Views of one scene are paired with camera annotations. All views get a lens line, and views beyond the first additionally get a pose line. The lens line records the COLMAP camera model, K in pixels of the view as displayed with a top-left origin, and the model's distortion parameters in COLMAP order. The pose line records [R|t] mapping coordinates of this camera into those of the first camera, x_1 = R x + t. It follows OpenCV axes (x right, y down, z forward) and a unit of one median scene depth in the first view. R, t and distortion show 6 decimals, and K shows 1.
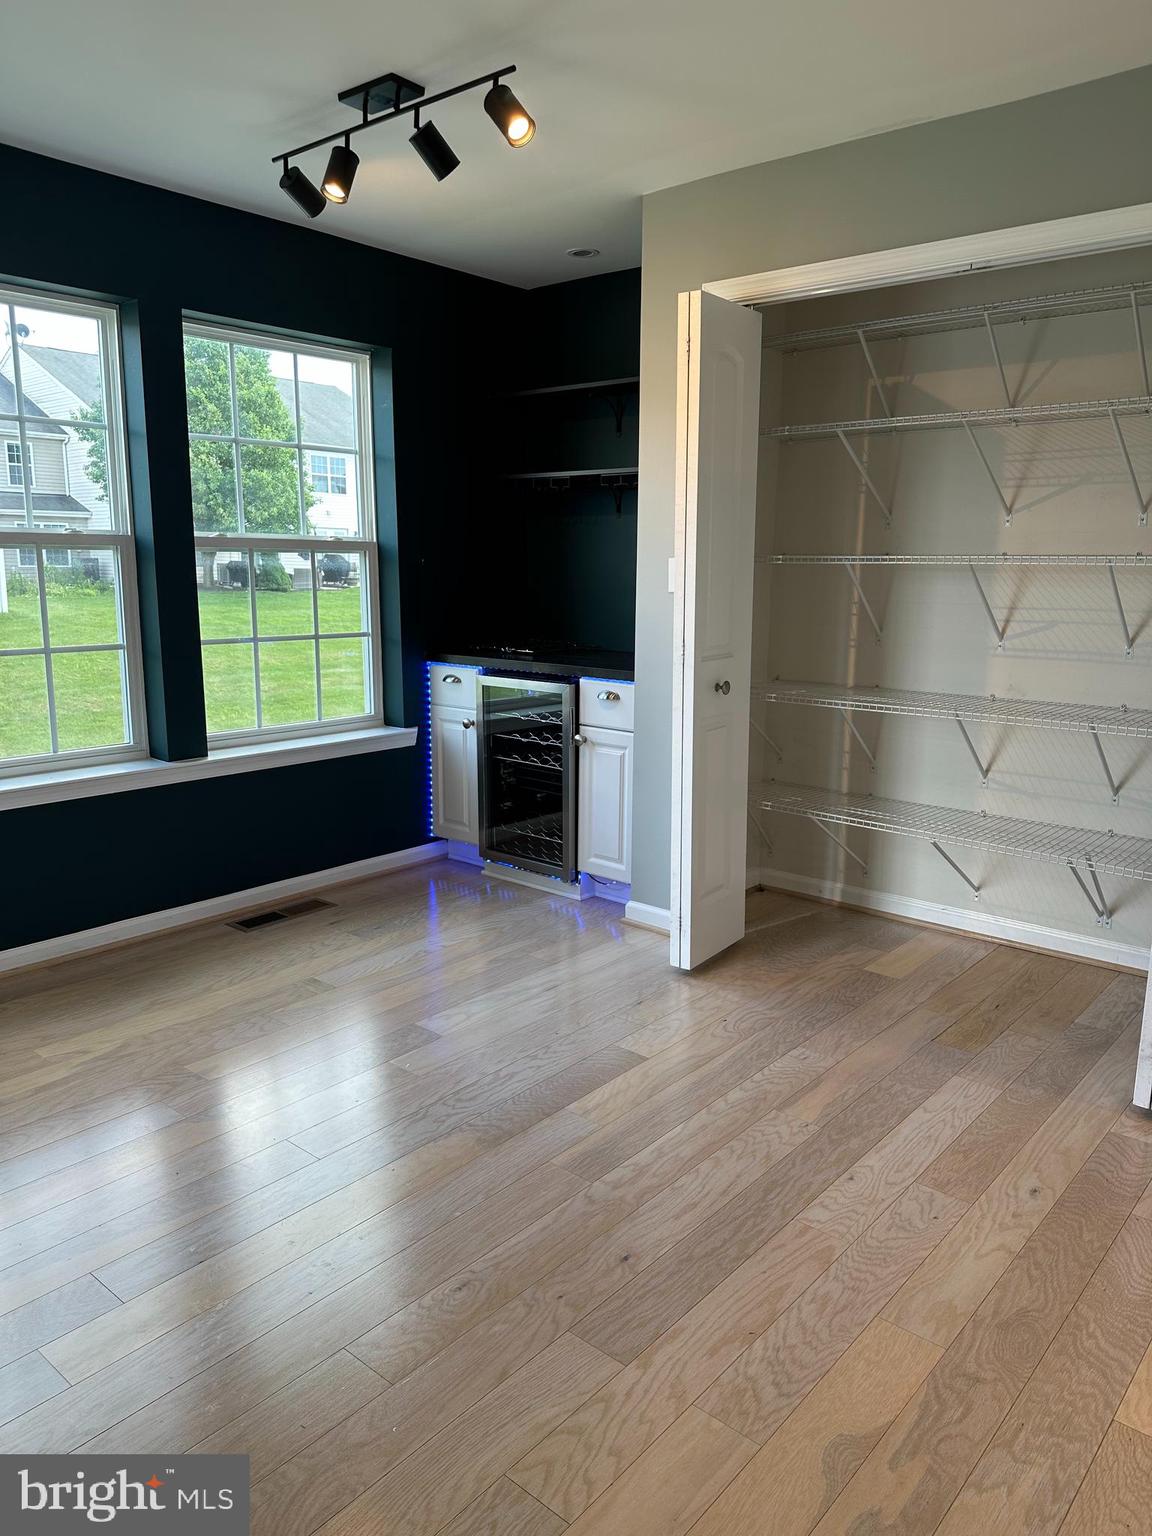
lens RADIAL K [[1079.8, 0, 586.4], [0, 1079.8, 765.4], [0, 0, 1]] dist [0.069144, -0.083683]
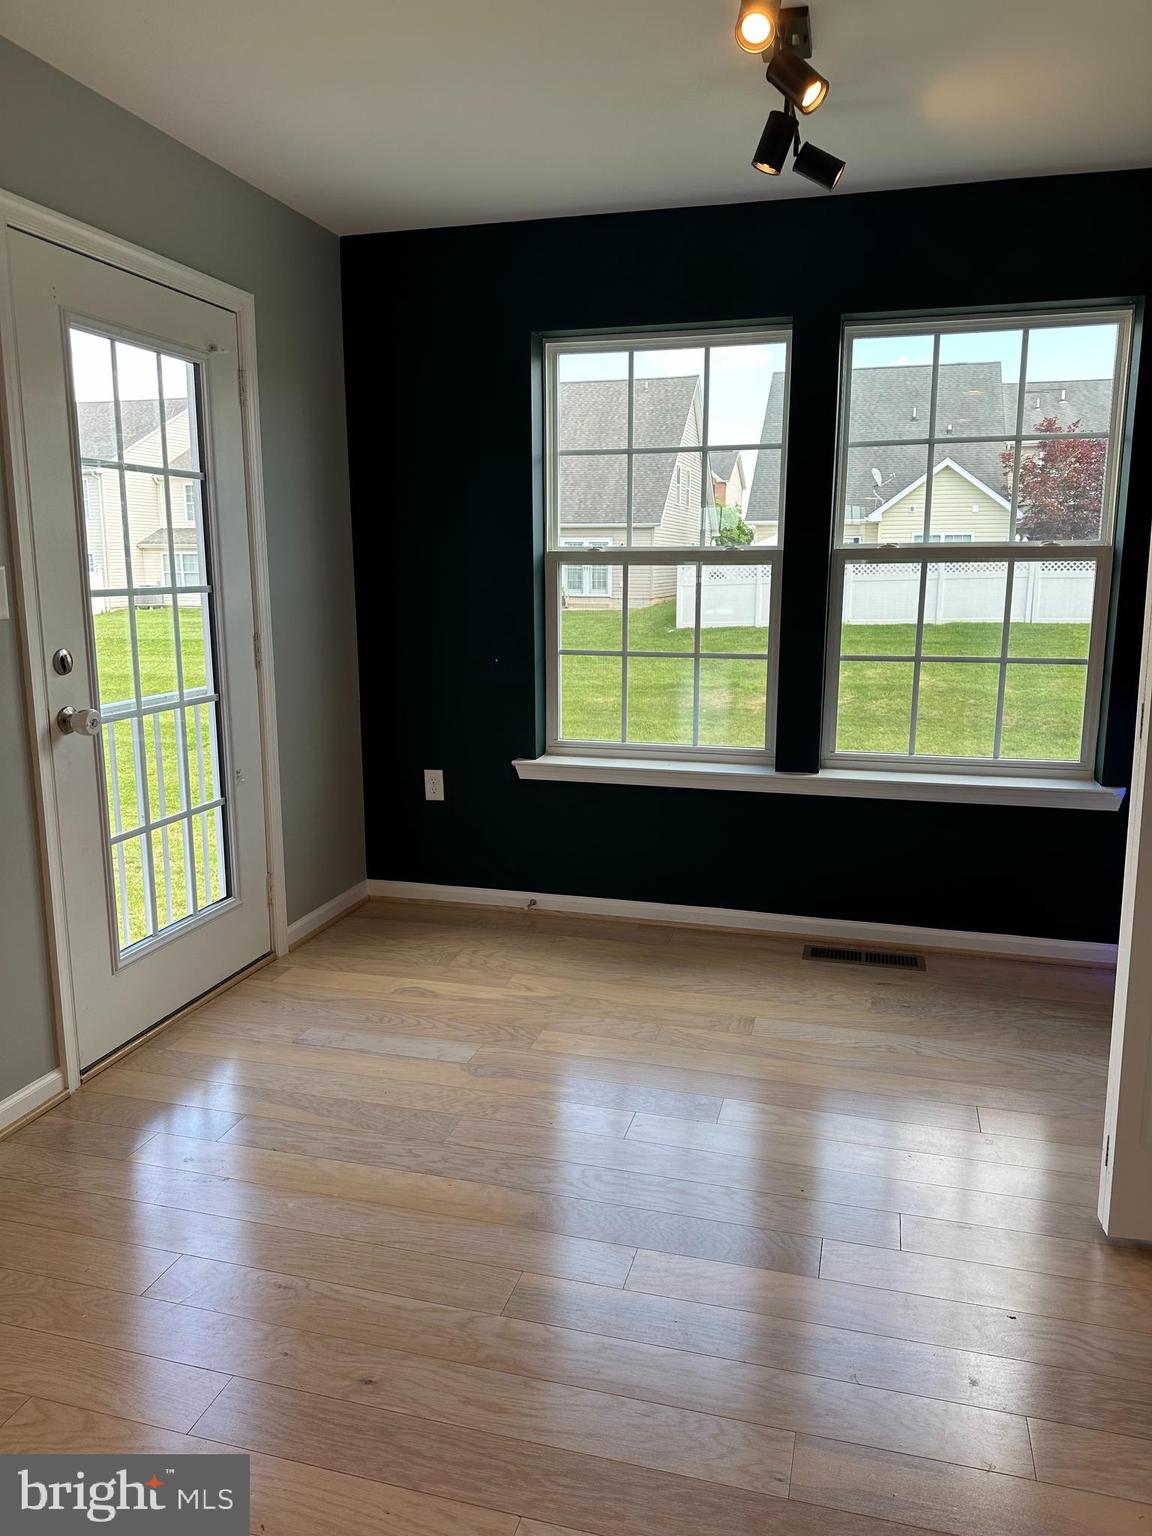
lens RADIAL K [[1079.8, 0, 586.4], [0, 1079.8, 765.4], [0, 0, 1]] dist [0.069144, -0.083683]
pose [[0.418057, 0.161507, -0.893949, 0.434373], [-0.165951, 0.981087, 0.099643, -0.077711], [0.893134, 0.106695, 0.436952, 0.388863]]
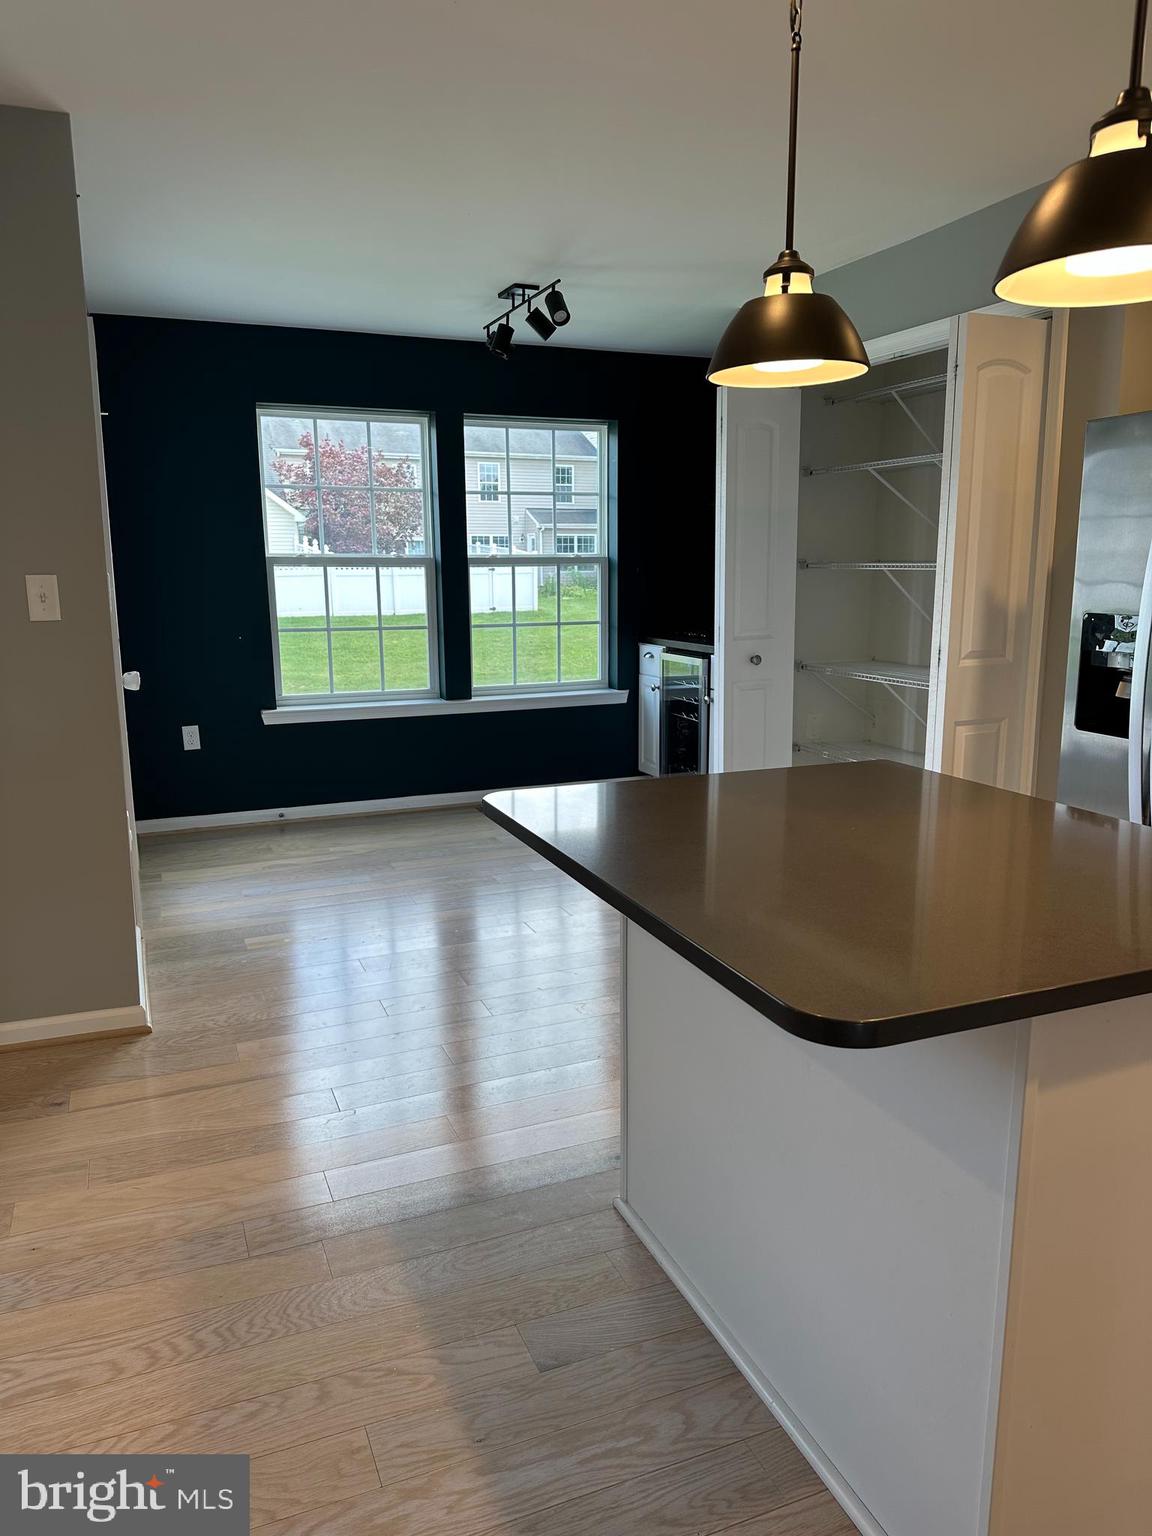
lens RADIAL K [[1106.1, 0, 577.4], [0, 1106.1, 774.3], [0, 0, 1]] dist [0.078513, -0.073201]
pose [[0.885151, 0.076882, -0.458909, 0.514091], [-0.074970, 0.996934, 0.022414, 0.052134], [0.459225, 0.014564, 0.888200, -0.324231]]
